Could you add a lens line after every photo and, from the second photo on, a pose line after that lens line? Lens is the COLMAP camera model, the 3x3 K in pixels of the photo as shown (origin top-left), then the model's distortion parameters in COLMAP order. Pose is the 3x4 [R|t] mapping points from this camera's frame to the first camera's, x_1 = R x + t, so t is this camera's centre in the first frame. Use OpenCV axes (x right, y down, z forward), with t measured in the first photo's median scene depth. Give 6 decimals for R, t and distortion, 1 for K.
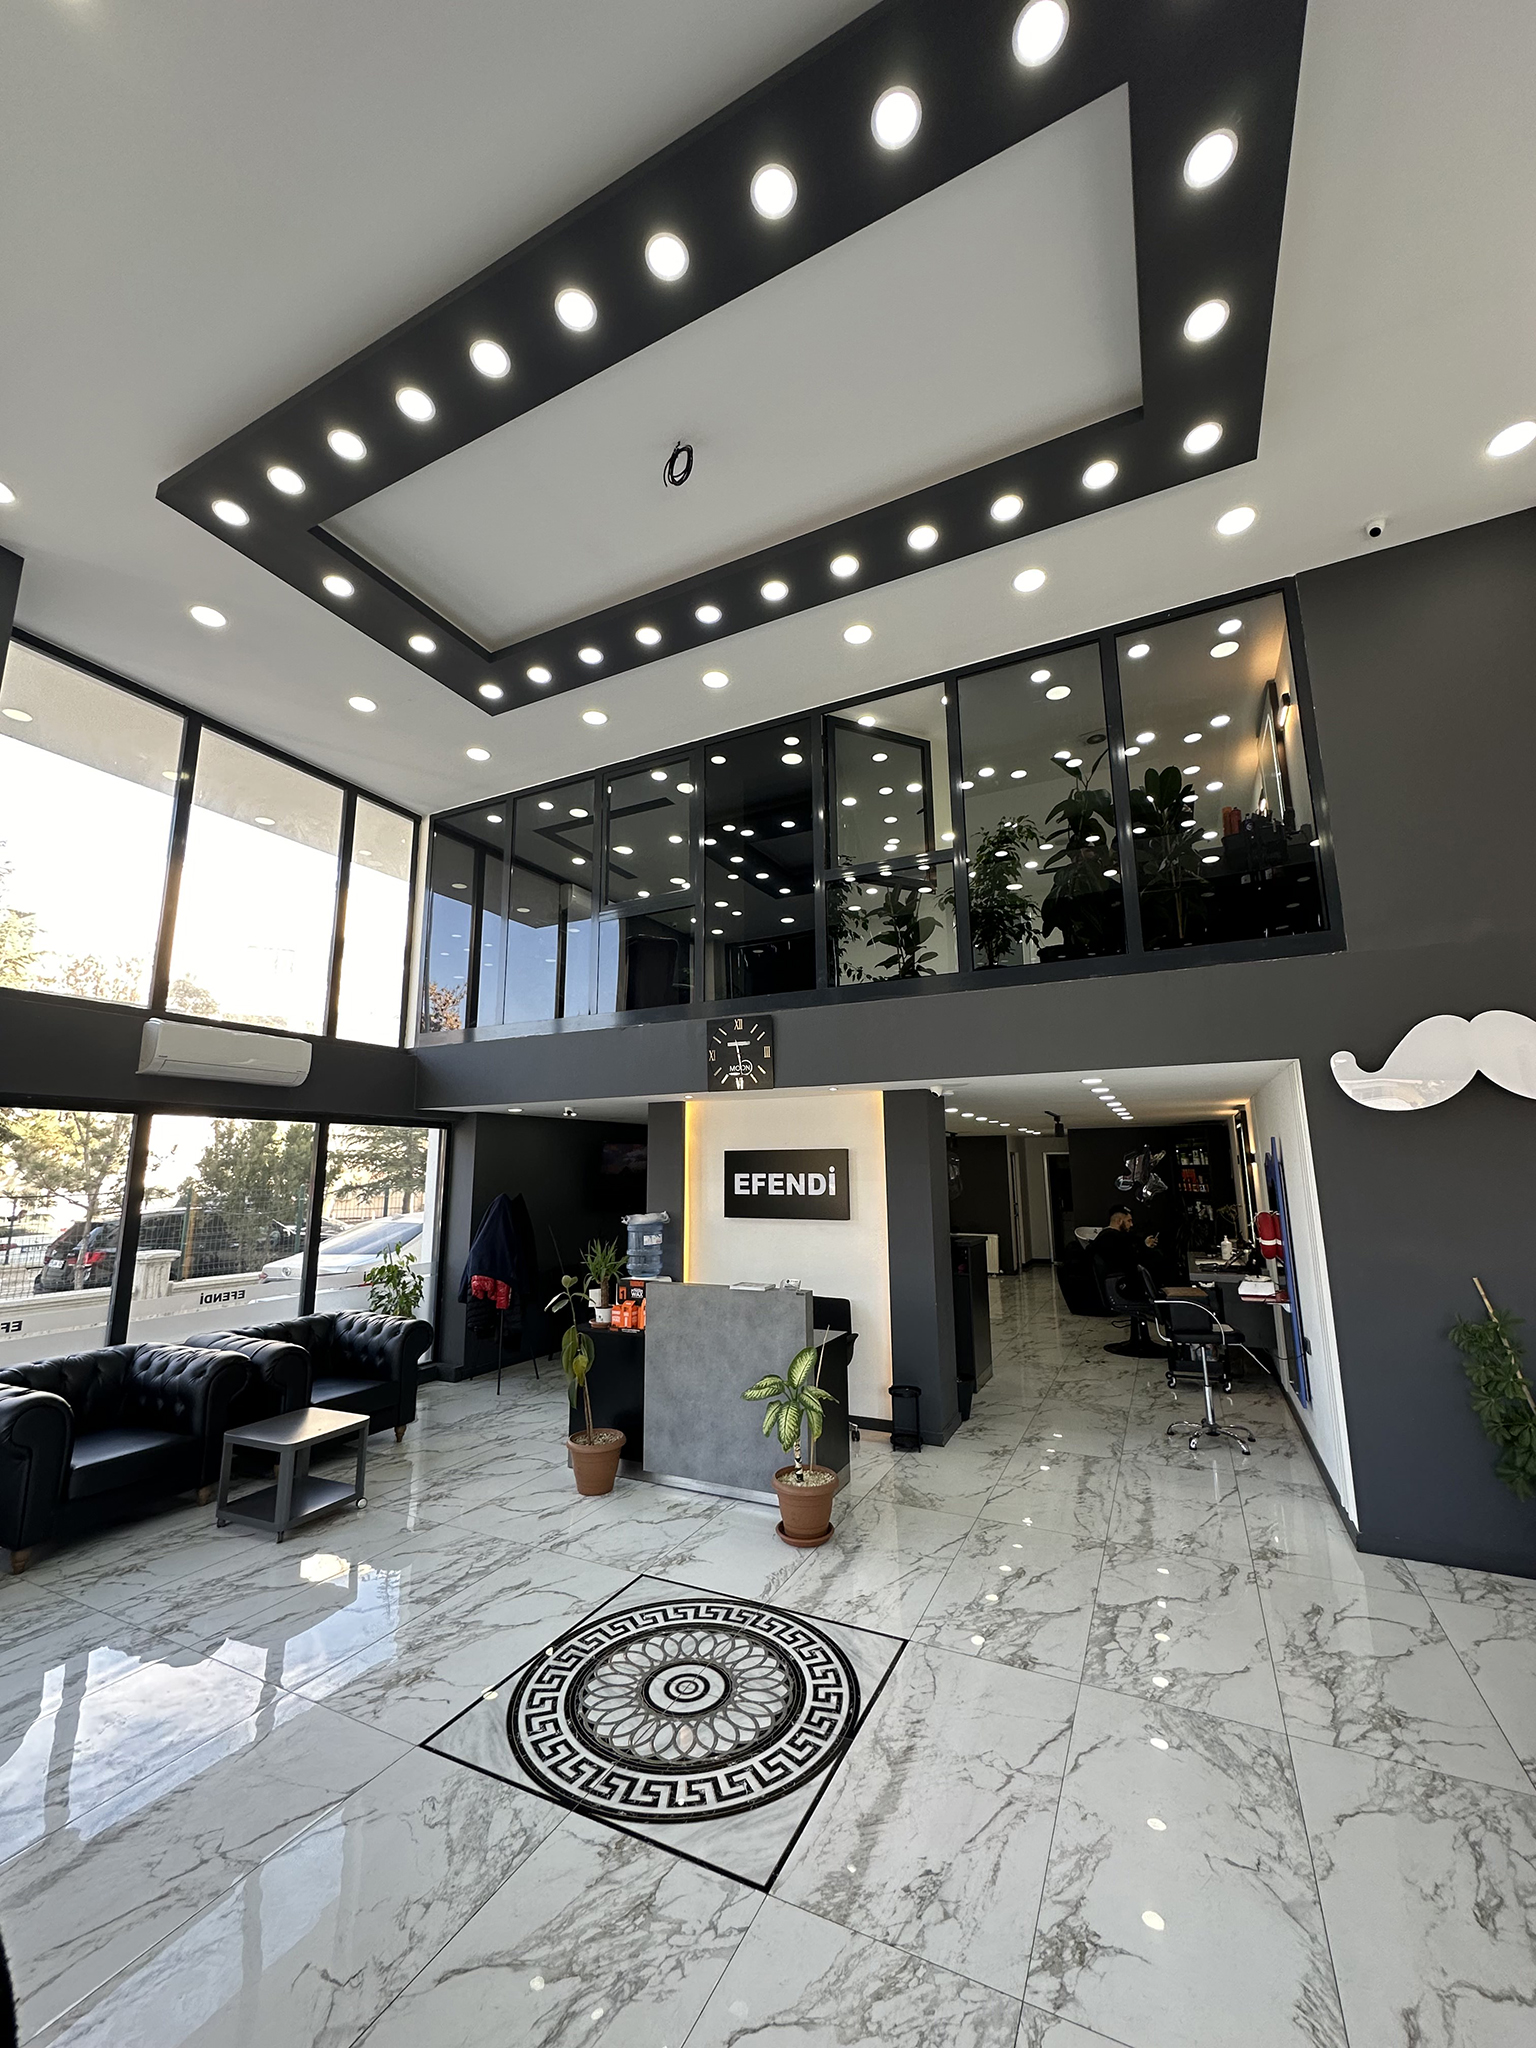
lens RADIAL K [[812.8, 0, 768.0], [0, 812.8, 1024.0], [0, 0, 1]] dist [-0.001692, 0.000045]
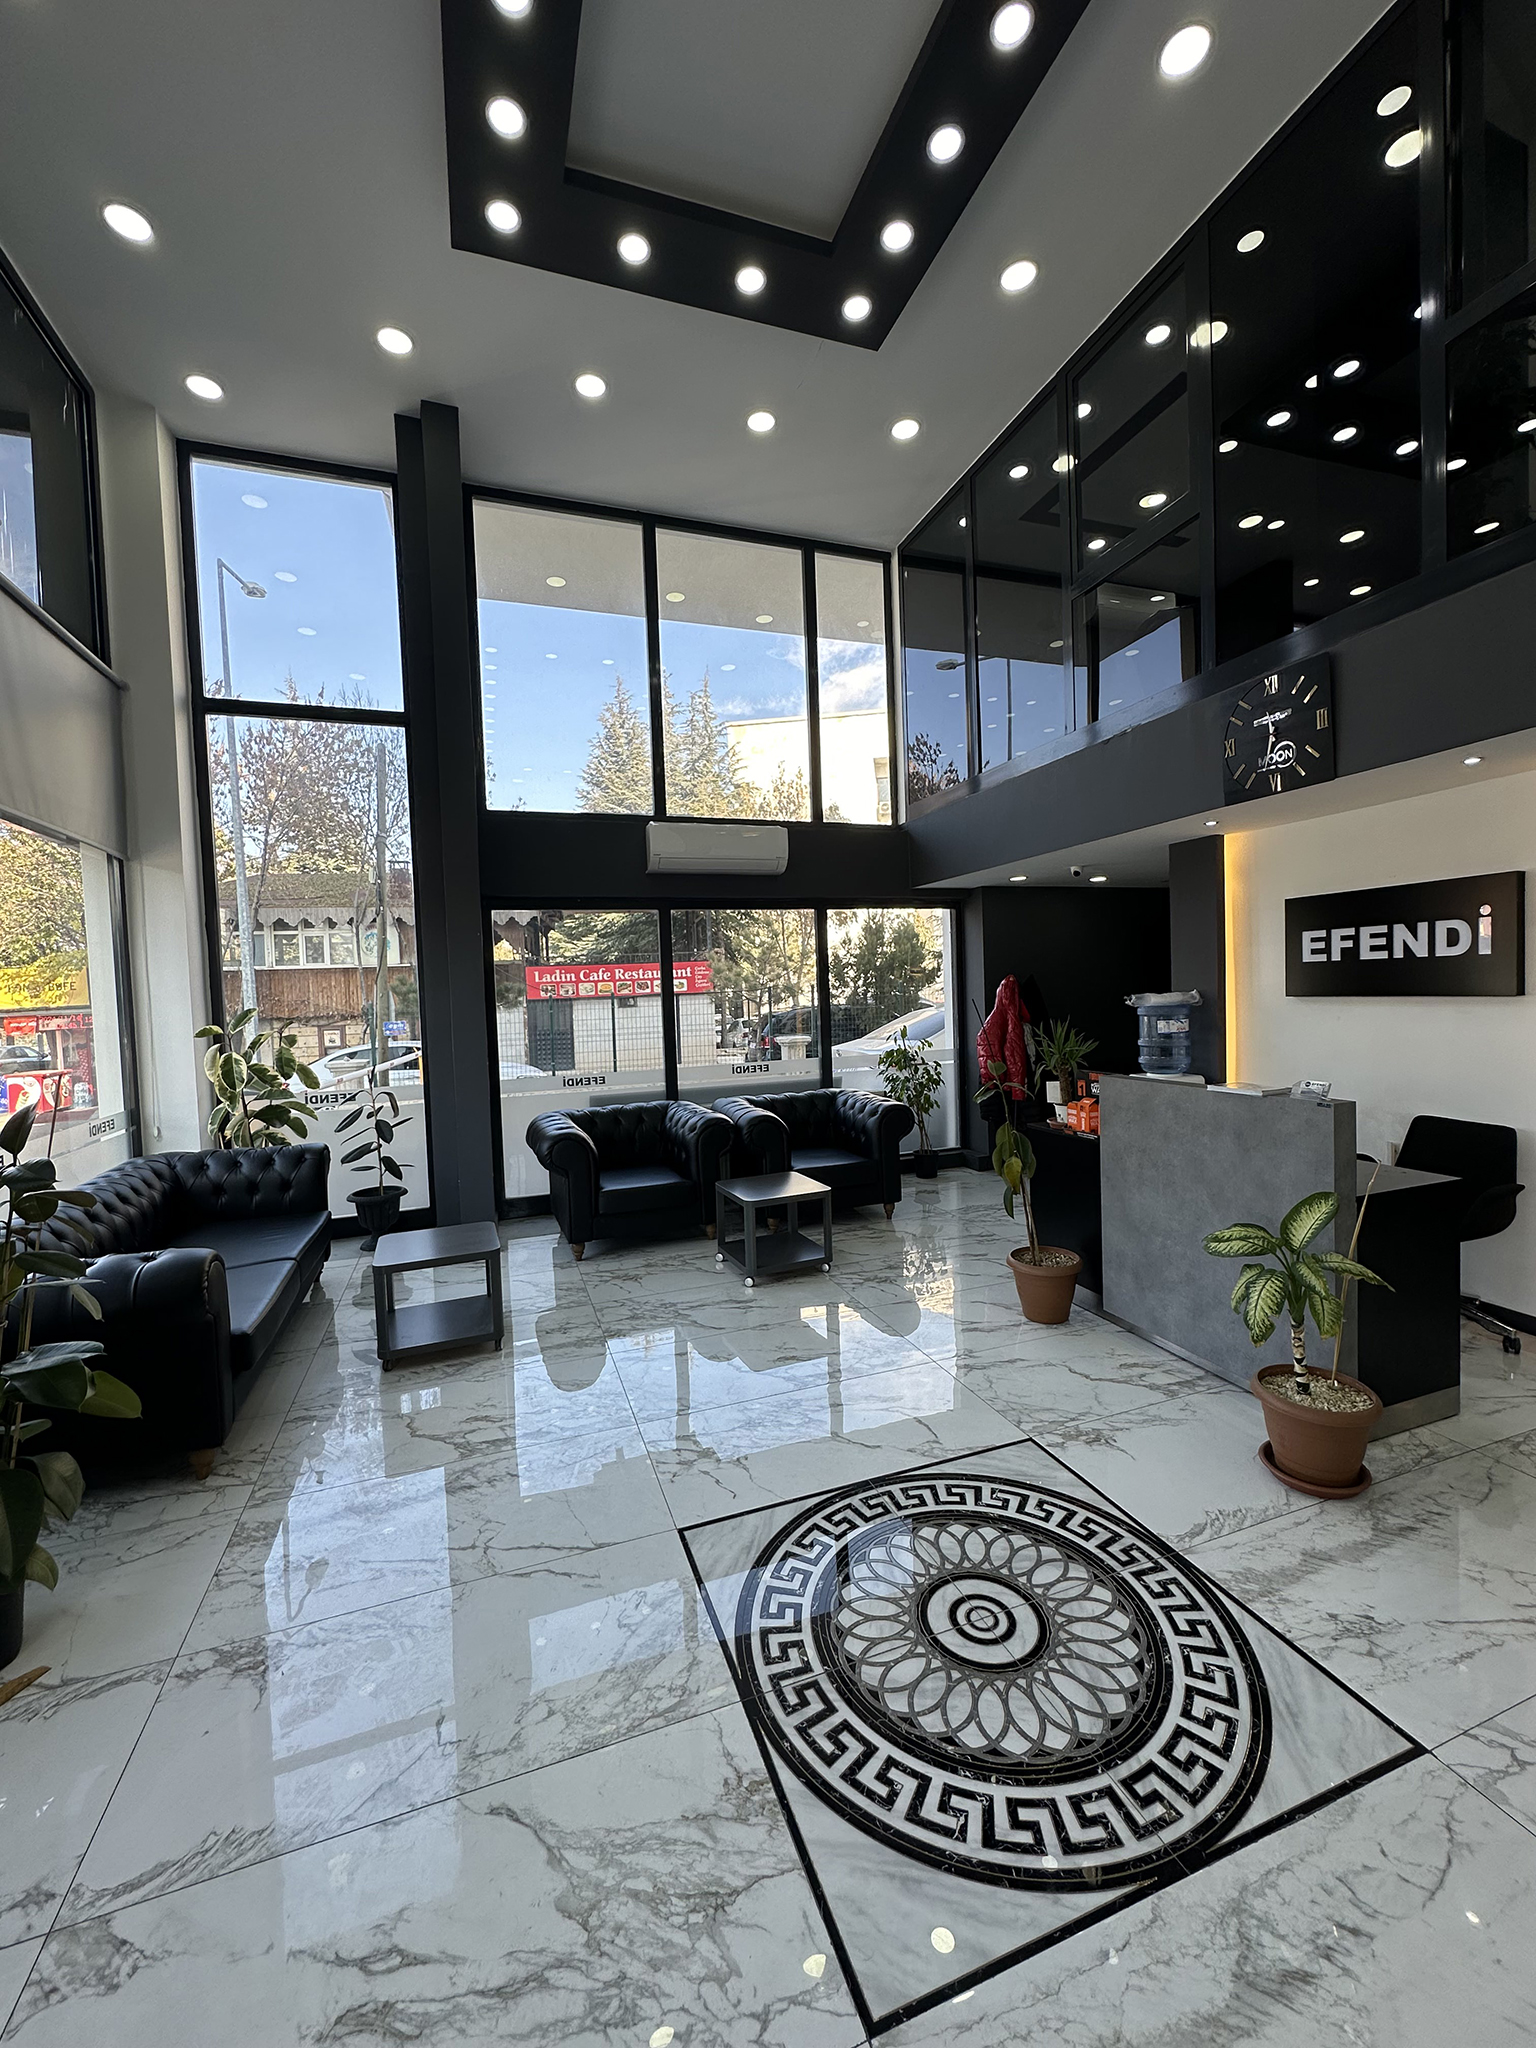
lens RADIAL K [[830.8, 0, 728.4], [0, 830.8, 1019.1], [0, 0, 1]] dist [-0.001023, -0.000171]
pose [[0.716263, 0.011431, -0.697737, 0.164134], [0.152022, 0.973296, 0.172003, 0.111924], [0.681070, -0.229271, 0.695398, 0.330361]]
